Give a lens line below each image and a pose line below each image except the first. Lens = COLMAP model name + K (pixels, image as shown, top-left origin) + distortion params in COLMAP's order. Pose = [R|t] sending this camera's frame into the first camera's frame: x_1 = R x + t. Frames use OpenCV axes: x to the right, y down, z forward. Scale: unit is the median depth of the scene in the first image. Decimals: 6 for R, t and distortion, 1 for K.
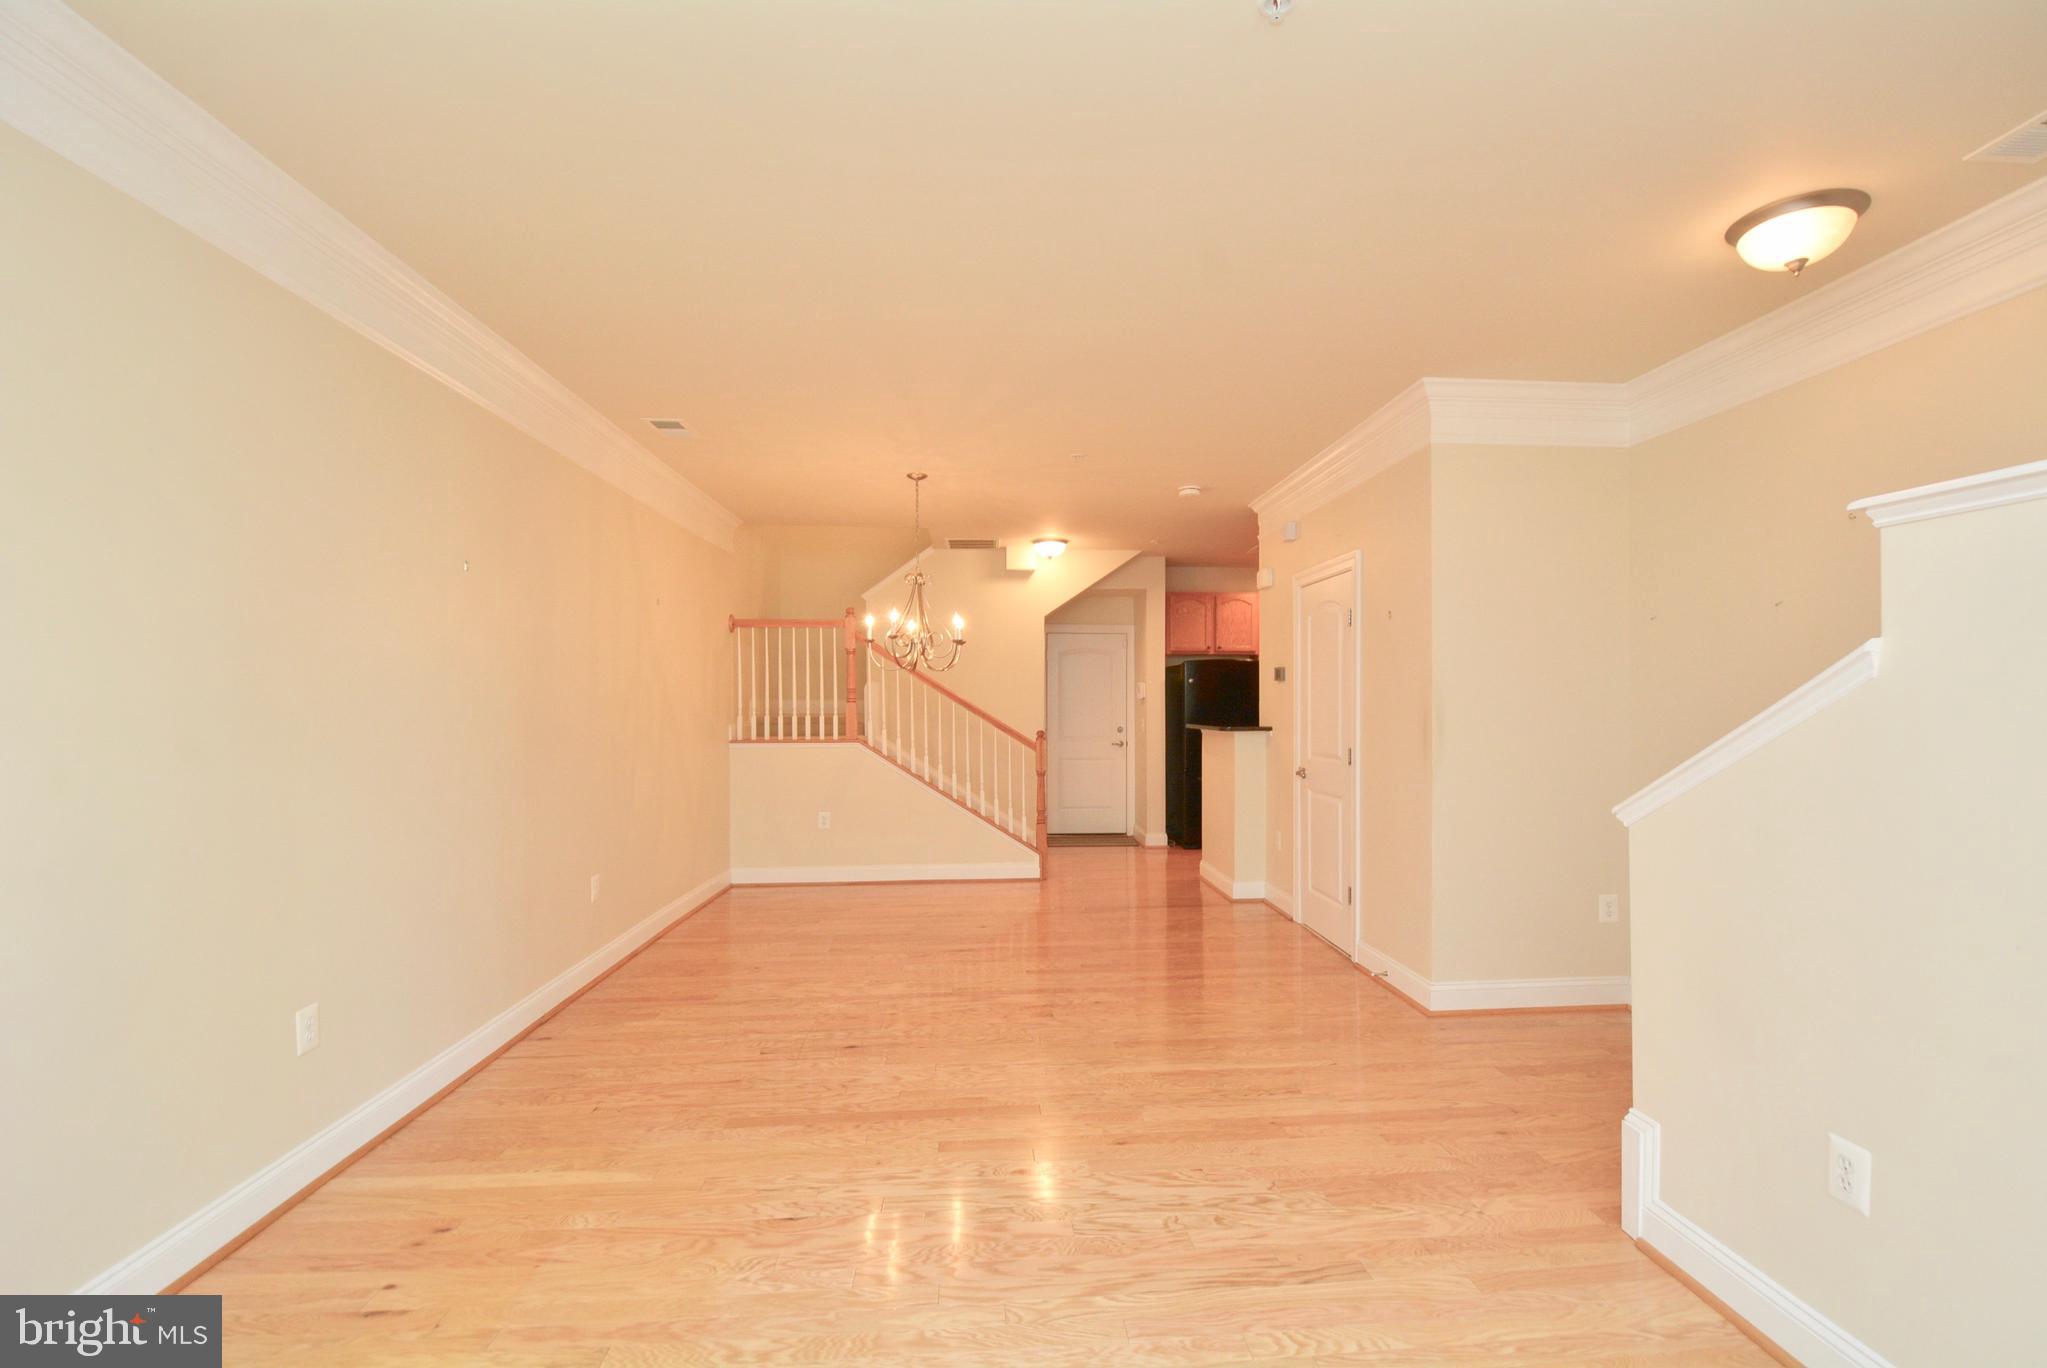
lens RADIAL K [[897.5, 0, 1045.3], [0, 897.5, 706.3], [0, 0, 1]] dist [0.018796, -0.024755]
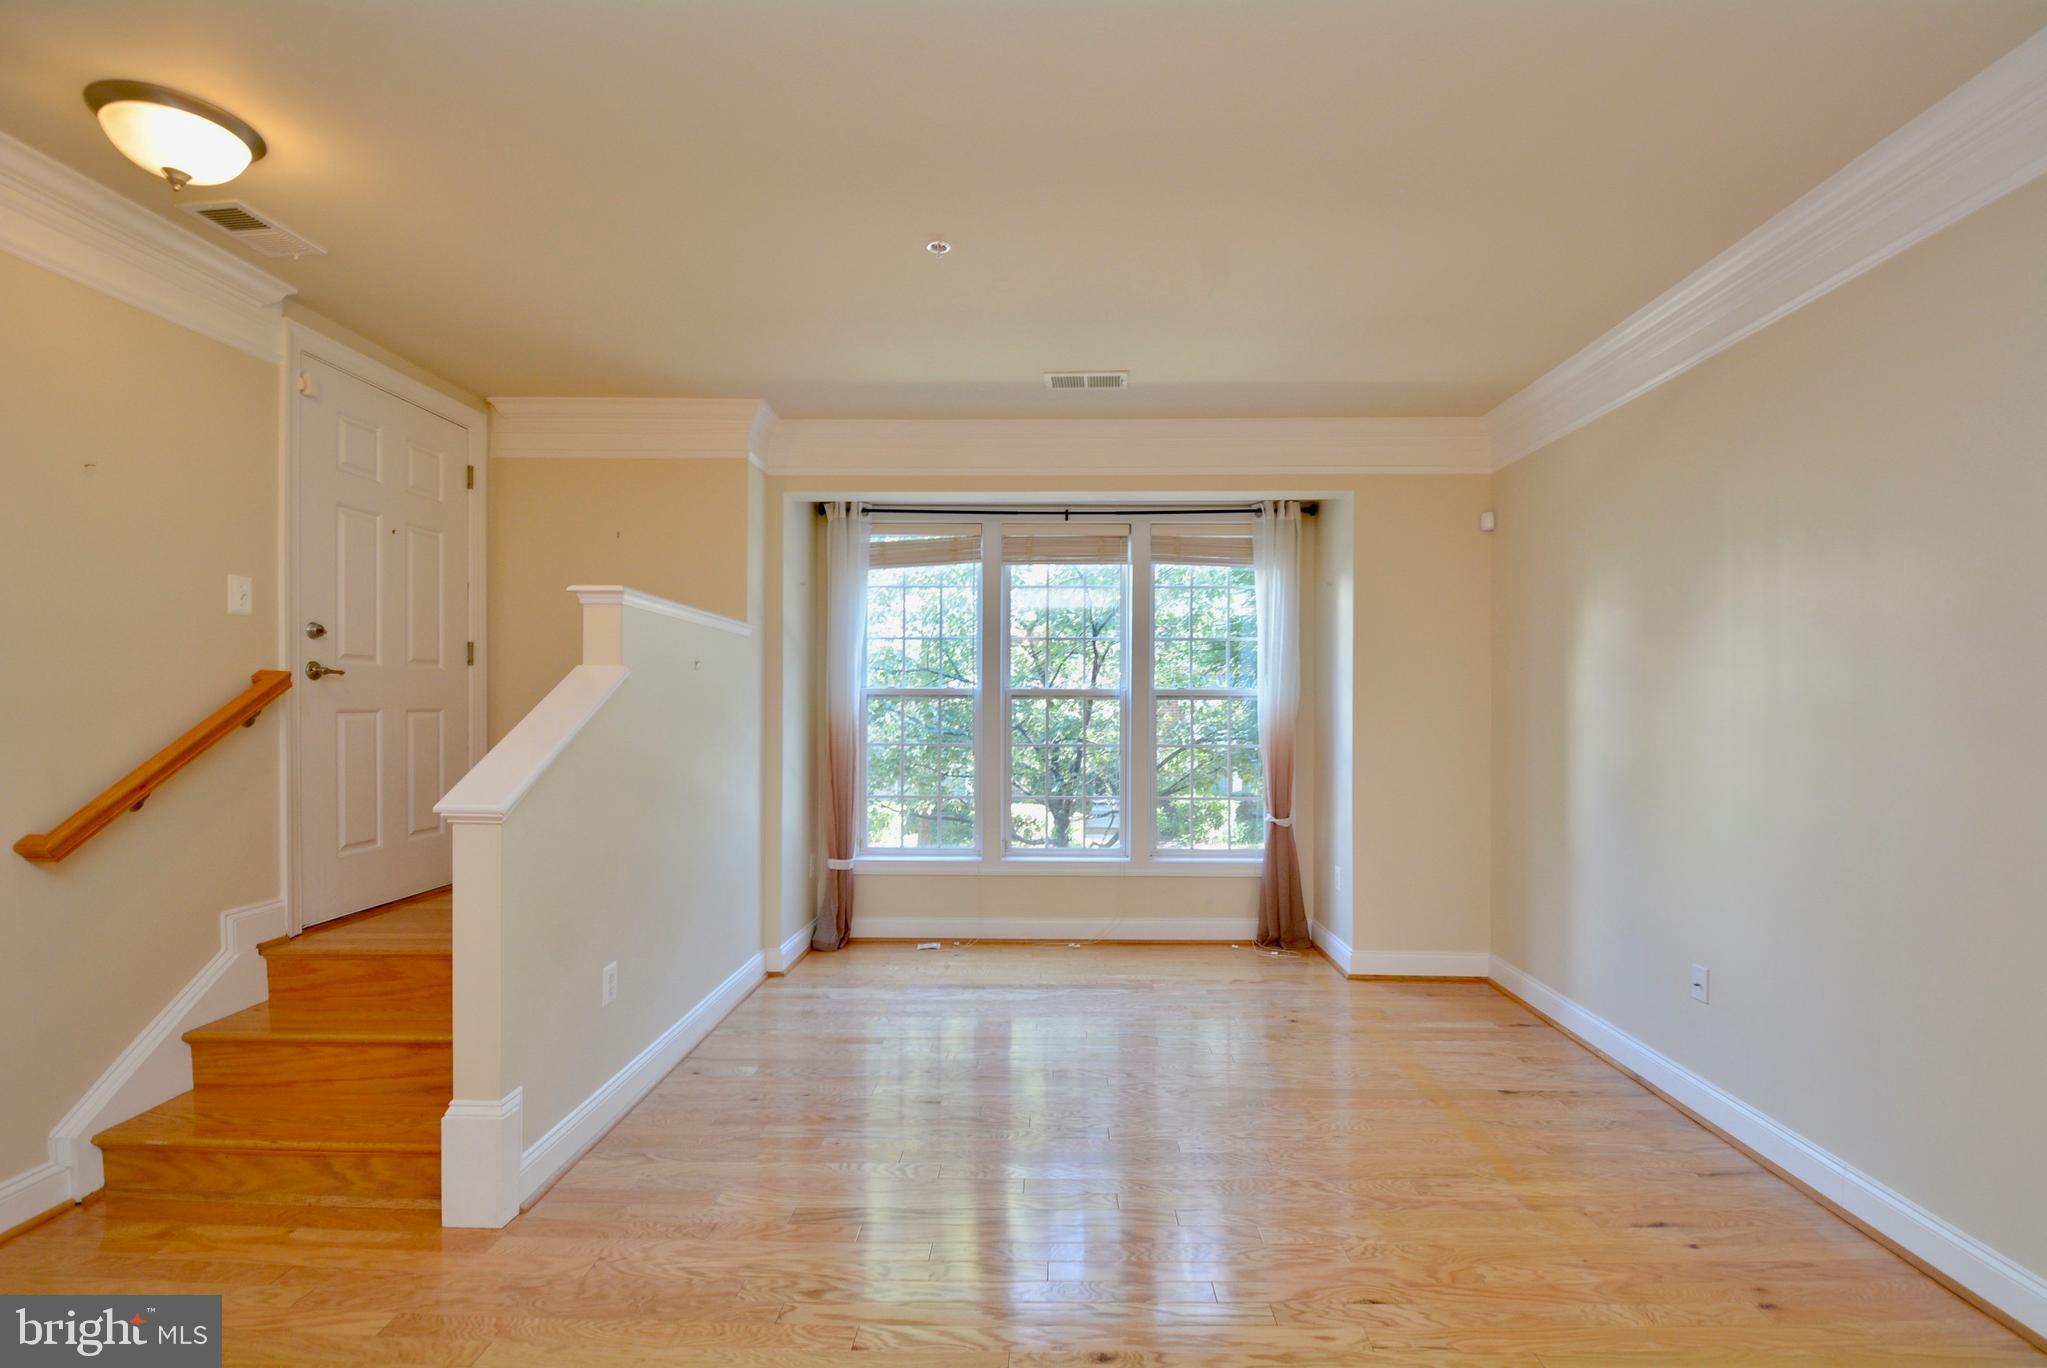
lens RADIAL K [[897.5, 0, 1045.3], [0, 897.5, 706.3], [0, 0, 1]] dist [0.018796, -0.024755]
pose [[-0.995568, -0.001786, 0.094024, -0.039604], [-0.001276, 0.999984, 0.005489, -0.002428], [-0.094032, 0.005345, -0.995555, 1.454499]]
